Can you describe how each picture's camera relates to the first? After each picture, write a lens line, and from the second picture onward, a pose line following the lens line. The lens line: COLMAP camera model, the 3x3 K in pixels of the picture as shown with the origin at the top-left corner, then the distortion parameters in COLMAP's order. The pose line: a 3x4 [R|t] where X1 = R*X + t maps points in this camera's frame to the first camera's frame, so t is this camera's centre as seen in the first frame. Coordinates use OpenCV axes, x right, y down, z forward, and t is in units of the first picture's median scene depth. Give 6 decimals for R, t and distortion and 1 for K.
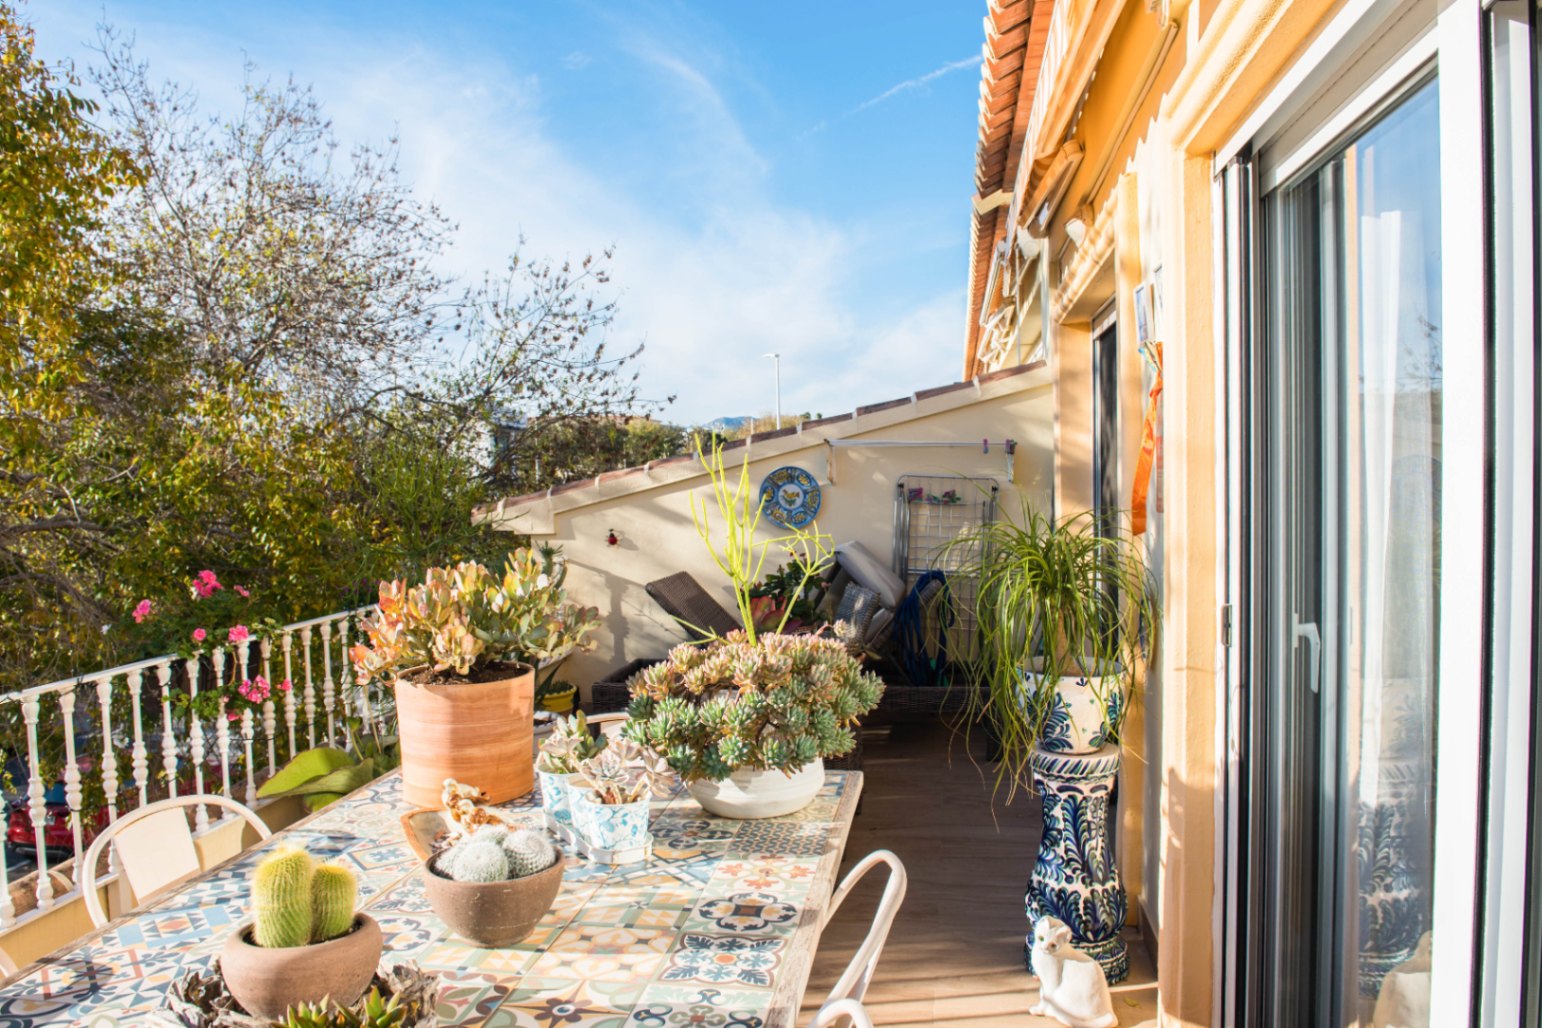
lens RADIAL K [[1108.0, 0, 794.3], [0, 1108.0, 531.6], [0, 0, 1]] dist [-0.066620, 0.000987]
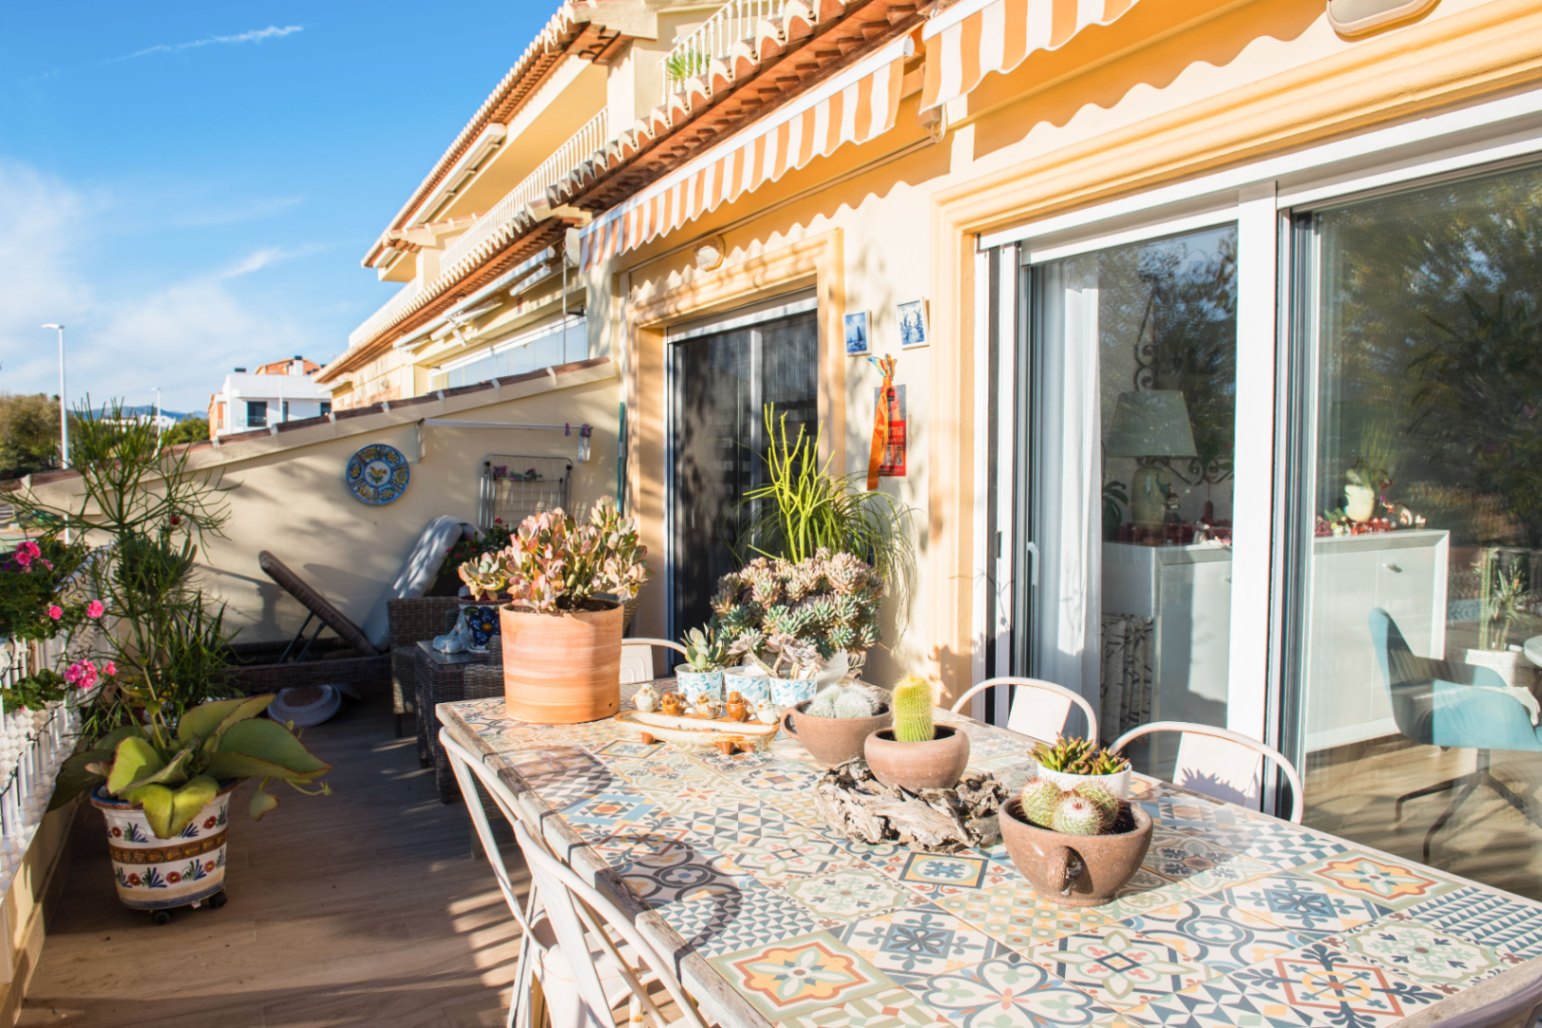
lens RADIAL K [[1069.9, 0, 771.0], [0, 1069.9, 514.0], [0, 0, 1]] dist [-0.073226, -0.004737]
pose [[0.809137, -0.013417, 0.587467, -0.291500], [0.018227, 0.999831, -0.002271, 0.015208], [-0.587338, 0.012545, 0.809245, -0.006427]]
